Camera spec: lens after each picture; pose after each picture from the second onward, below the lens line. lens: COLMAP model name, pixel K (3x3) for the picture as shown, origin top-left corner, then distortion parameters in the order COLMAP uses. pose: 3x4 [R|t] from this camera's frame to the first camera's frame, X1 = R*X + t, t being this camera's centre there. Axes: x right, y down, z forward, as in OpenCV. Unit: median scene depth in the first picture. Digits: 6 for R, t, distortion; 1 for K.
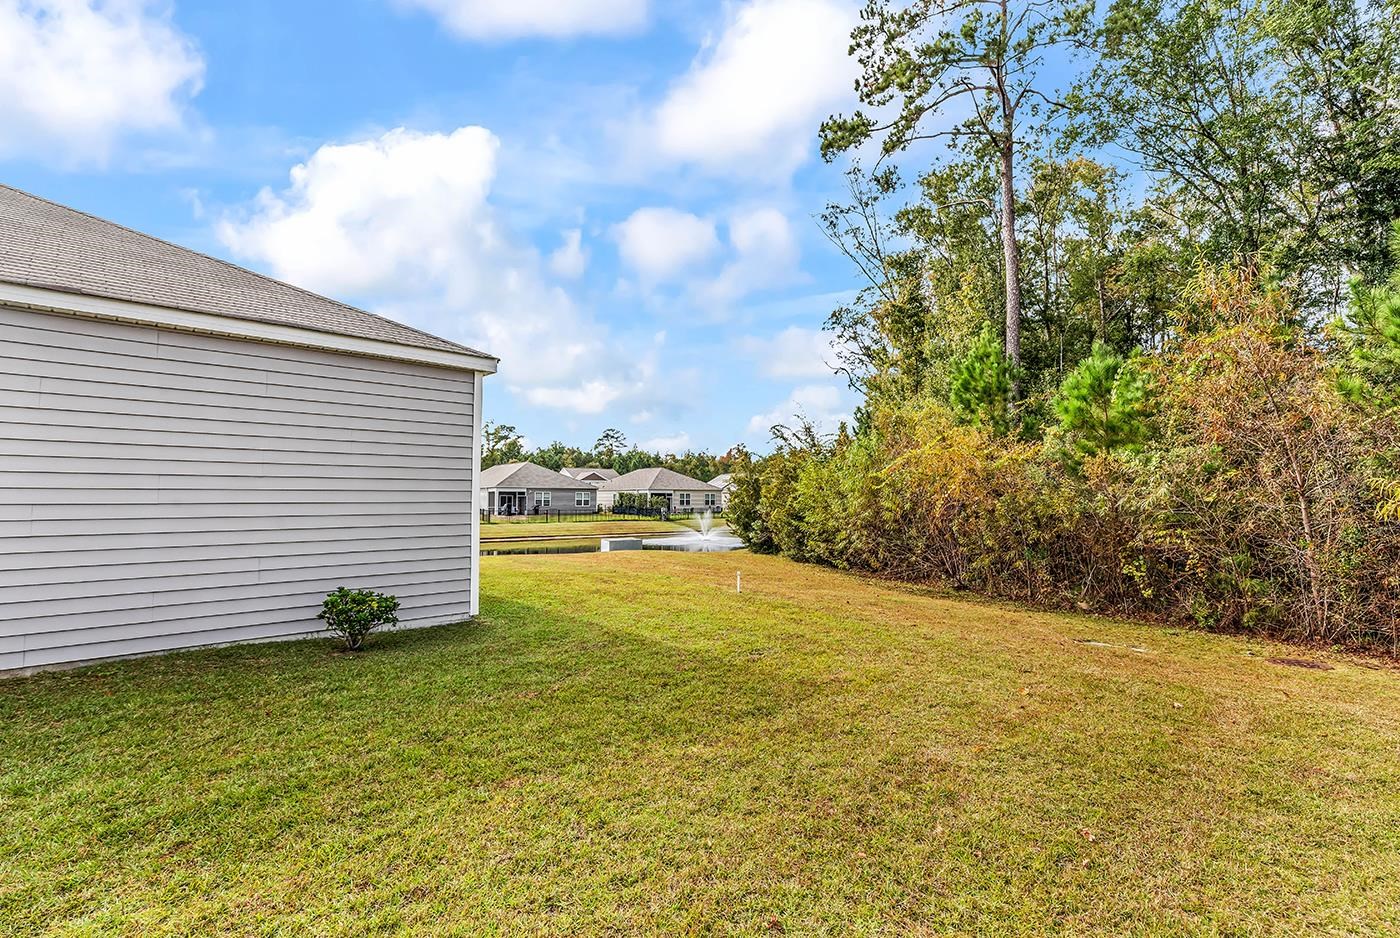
lens RADIAL K [[632.2, 0, 704.9], [0, 632.2, 463.5], [0, 0, 1]] dist [0.003338, 0.000319]
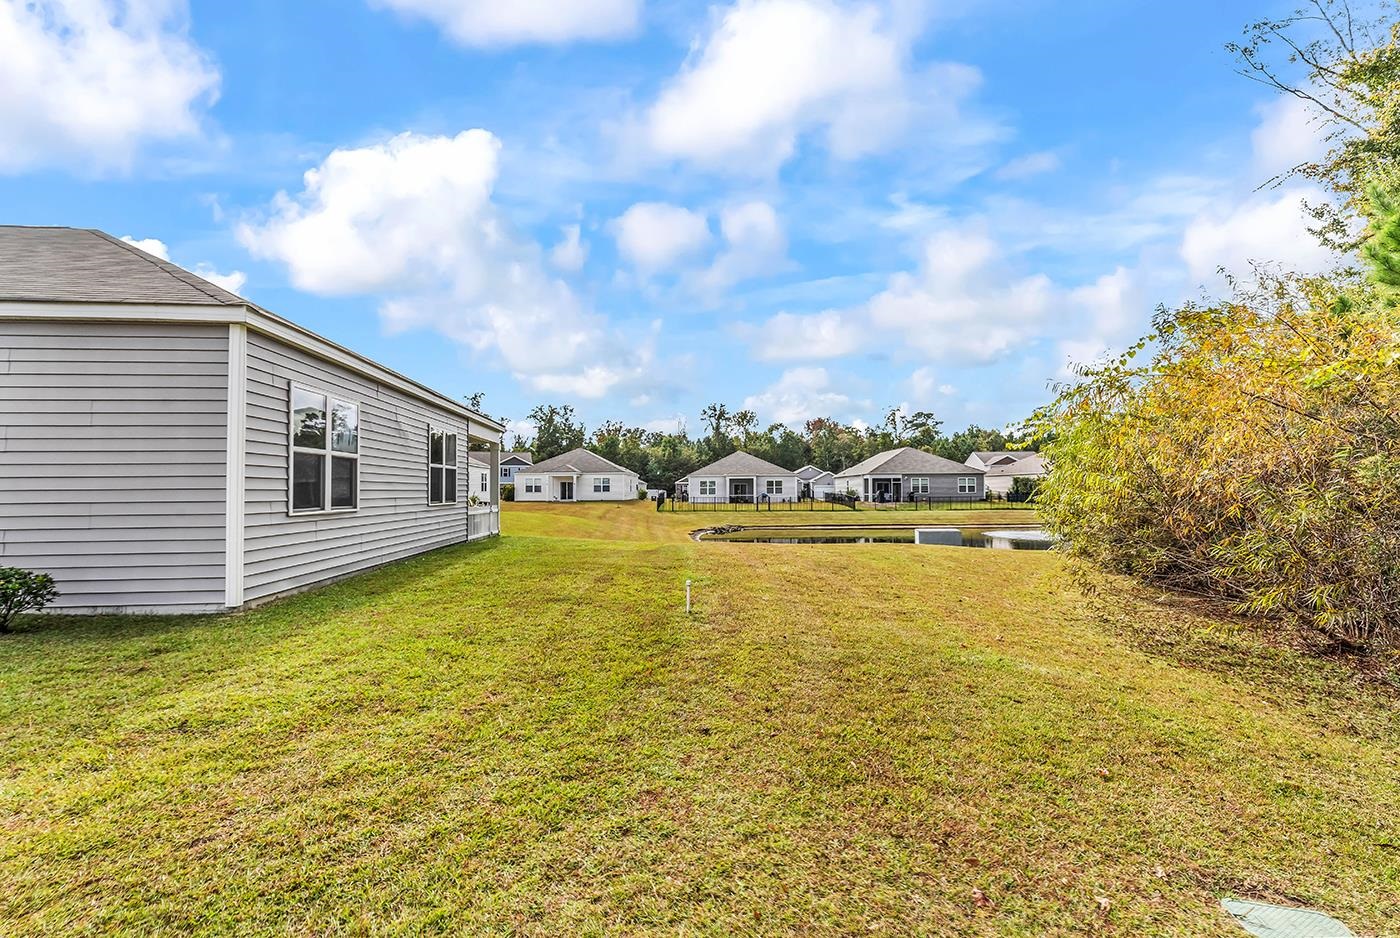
lens RADIAL K [[632.2, 0, 704.9], [0, 632.2, 463.5], [0, 0, 1]] dist [0.003338, 0.000319]
pose [[0.800360, -0.031082, -0.598713, 0.159826], [0.042568, 0.999081, 0.005039, 0.015951], [0.598006, -0.029519, 0.800948, 0.165379]]
